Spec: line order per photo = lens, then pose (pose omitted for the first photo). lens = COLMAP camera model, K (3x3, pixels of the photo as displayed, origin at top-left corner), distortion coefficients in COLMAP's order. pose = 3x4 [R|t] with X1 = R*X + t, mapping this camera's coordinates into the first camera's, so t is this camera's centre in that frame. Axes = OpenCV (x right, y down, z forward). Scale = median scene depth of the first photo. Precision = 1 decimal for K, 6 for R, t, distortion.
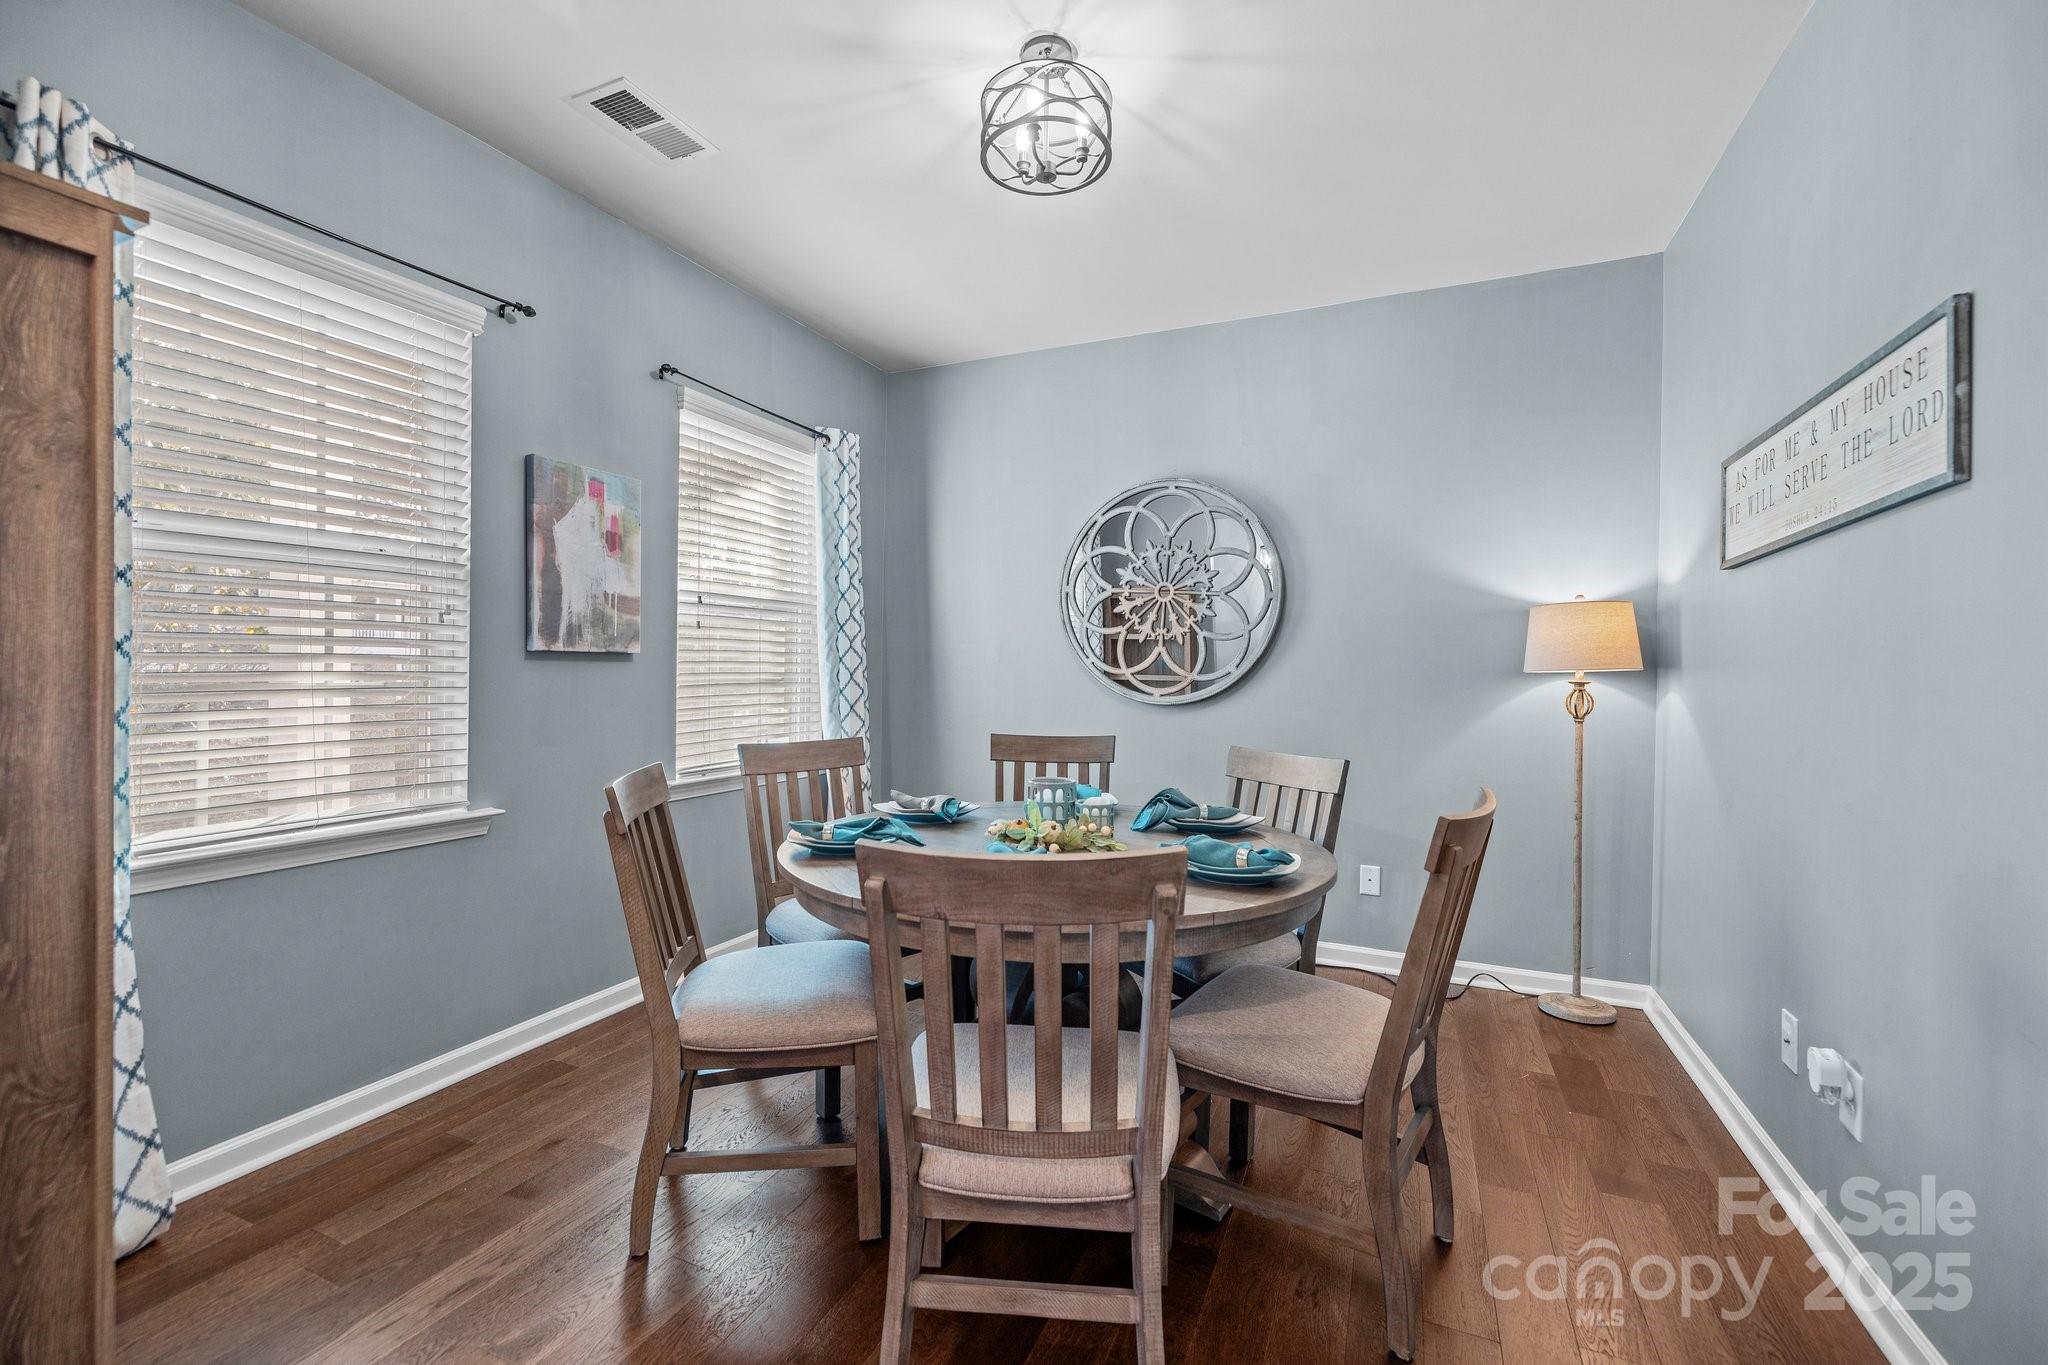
lens RADIAL K [[879.2, 0, 1021.8], [0, 879.2, 675.2], [0, 0, 1]] dist [0.003345, -0.001512]
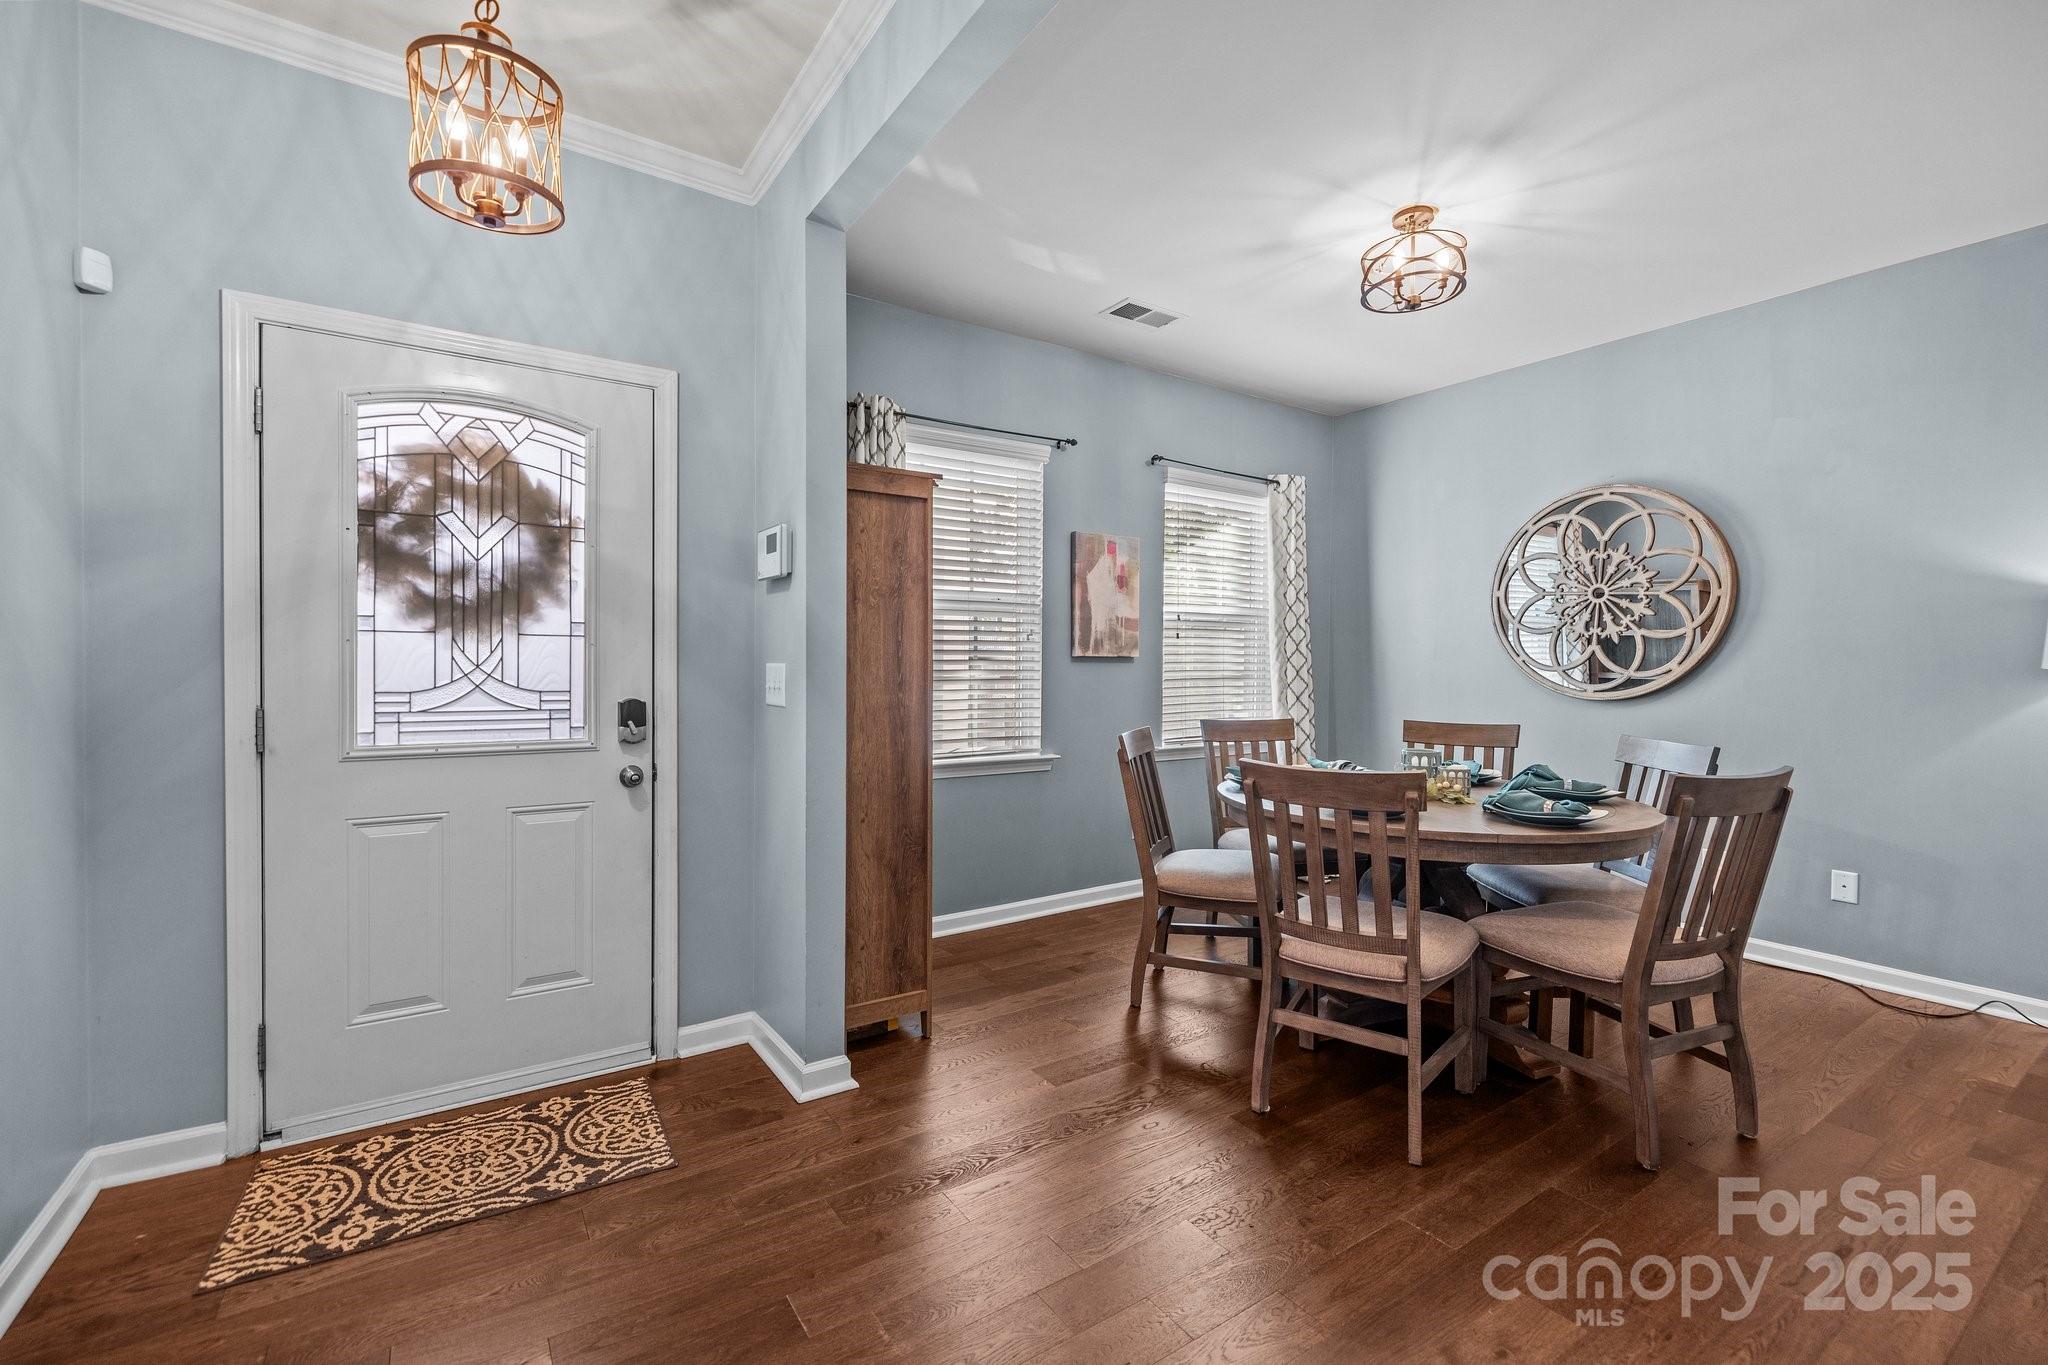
lens RADIAL K [[879.2, 0, 1016.3], [0, 879.2, 673.9], [0, 0, 1]] dist [0.003345, -0.001512]
pose [[0.851058, 0.001338, -0.525070, 0.191263], [-0.000706, 0.999999, 0.001404, 0.001475], [0.525071, -0.000824, 0.851058, -0.417322]]
